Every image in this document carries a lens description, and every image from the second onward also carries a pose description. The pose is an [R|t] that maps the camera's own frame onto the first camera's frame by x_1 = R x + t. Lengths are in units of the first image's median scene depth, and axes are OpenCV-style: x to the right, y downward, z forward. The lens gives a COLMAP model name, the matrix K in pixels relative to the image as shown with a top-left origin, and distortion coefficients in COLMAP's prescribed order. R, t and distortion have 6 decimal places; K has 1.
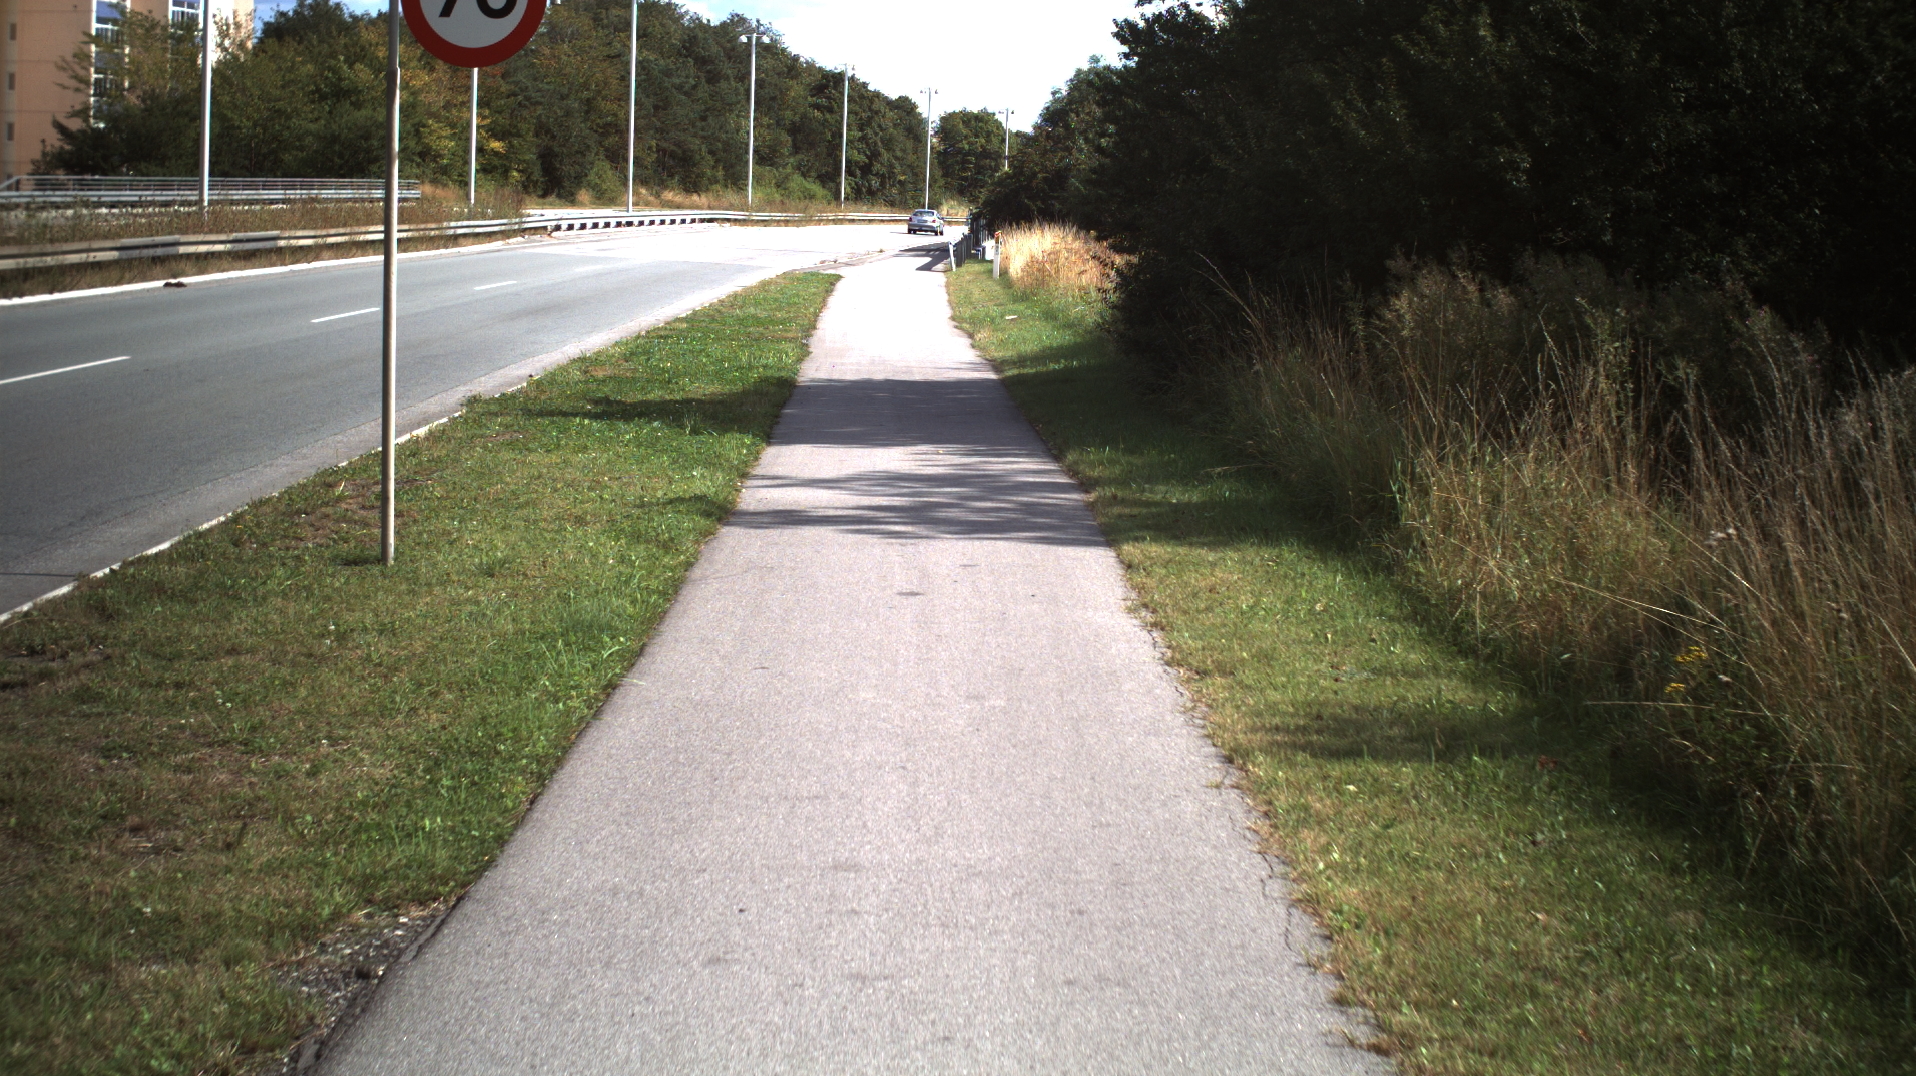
lens RADIAL K [[4435.7, 0, 962.1], [0, 4435.7, 533.5], [0, 0, 1]] dist [-0.375921, 0.000000]
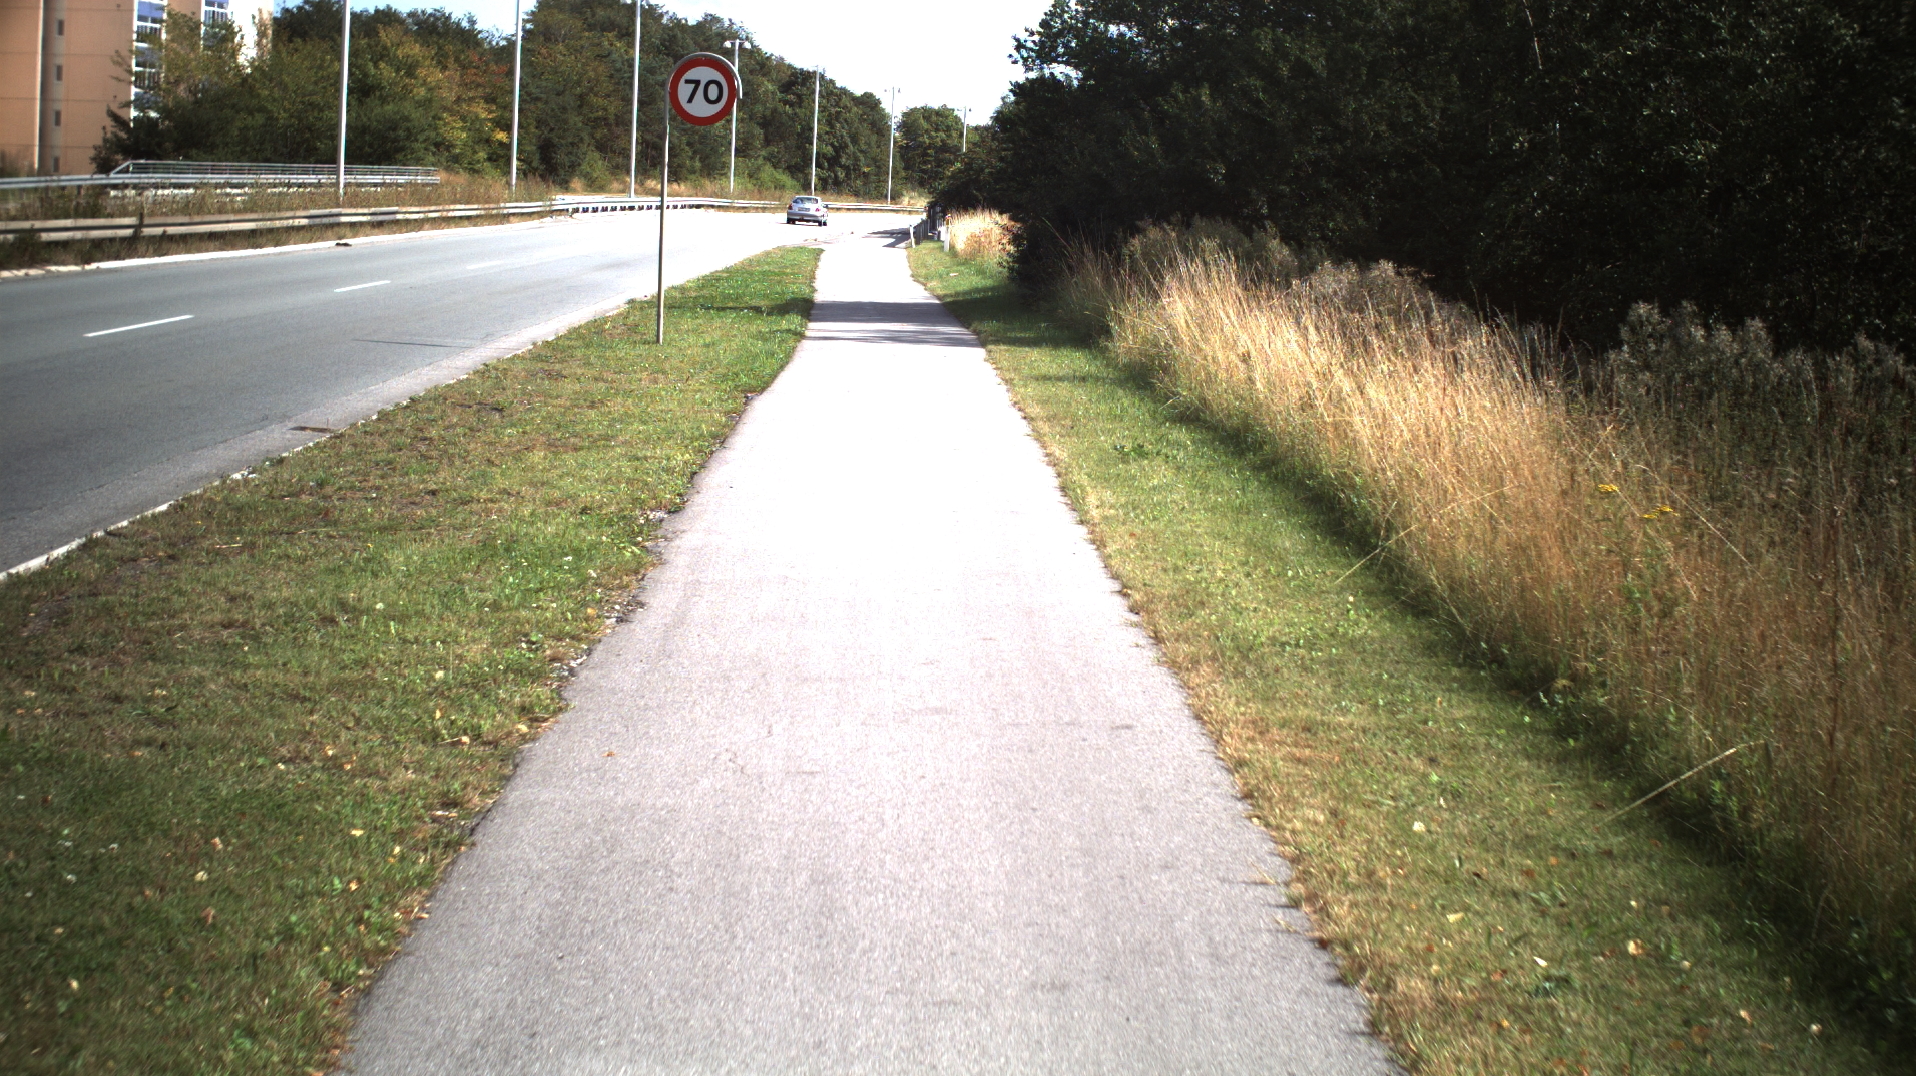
lens RADIAL K [[4435.7, 0, 957.4], [0, 4435.7, 537.4], [0, 0, 1]] dist [-0.375921, 0.000000]
pose [[0.999903, 0.010922, 0.008661, 0.000303], [-0.010946, 0.999937, 0.002666, 0.008927], [-0.008631, -0.002760, 0.999959, -0.115604]]
